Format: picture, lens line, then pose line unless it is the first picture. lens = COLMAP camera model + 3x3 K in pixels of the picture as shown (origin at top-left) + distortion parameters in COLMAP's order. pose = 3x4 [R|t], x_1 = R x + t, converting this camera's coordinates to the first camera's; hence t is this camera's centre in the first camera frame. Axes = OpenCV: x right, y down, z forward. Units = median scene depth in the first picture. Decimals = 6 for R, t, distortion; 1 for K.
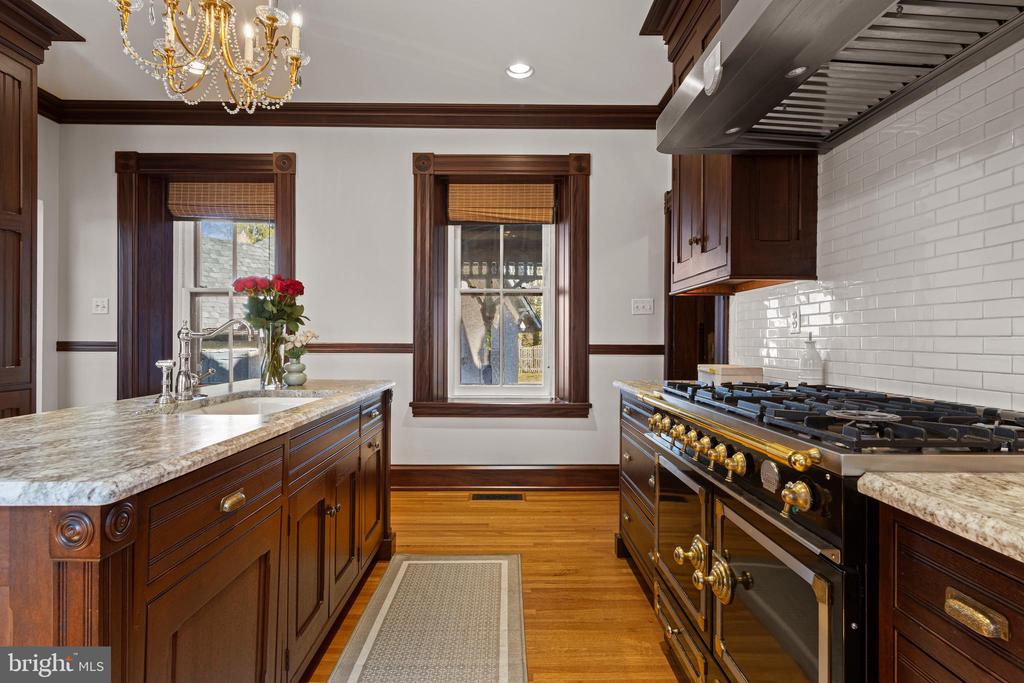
lens RADIAL K [[526.4, 0, 512.9], [0, 526.4, 342.1], [0, 0, 1]] dist [-0.025163, 0.000027]
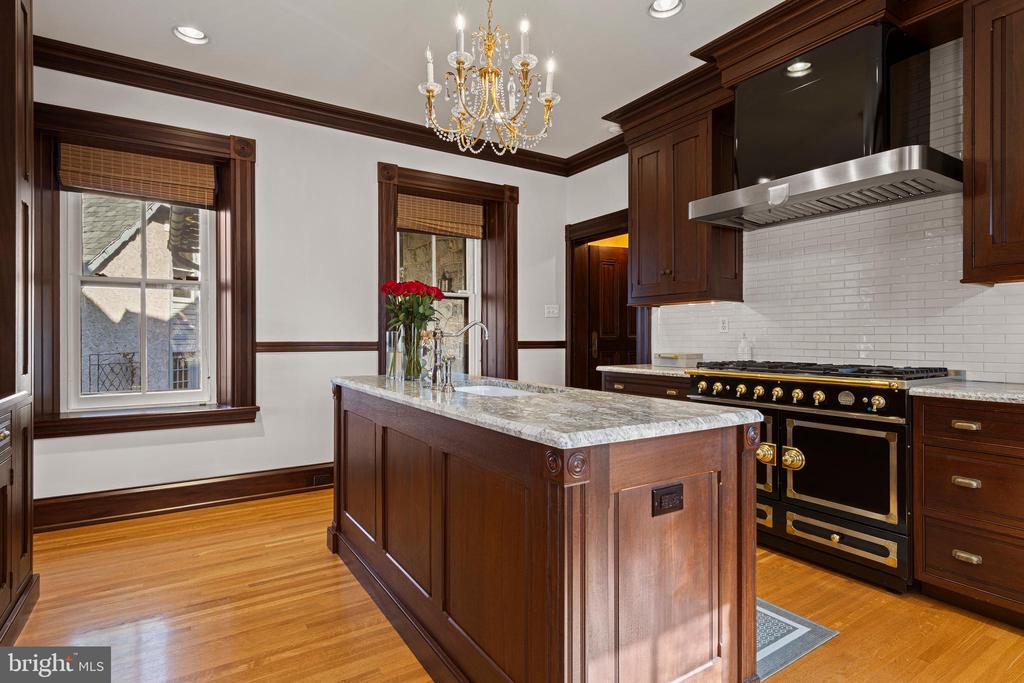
lens RADIAL K [[526.4, 0, 491.4], [0, 526.4, 343.6], [0, 0, 1]] dist [-0.025163, 0.000027]
pose [[0.845173, -0.012517, 0.534347, -0.574036], [0.007753, 0.999908, 0.011160, -0.003613], [-0.534437, -0.005290, 0.845192, -0.017430]]
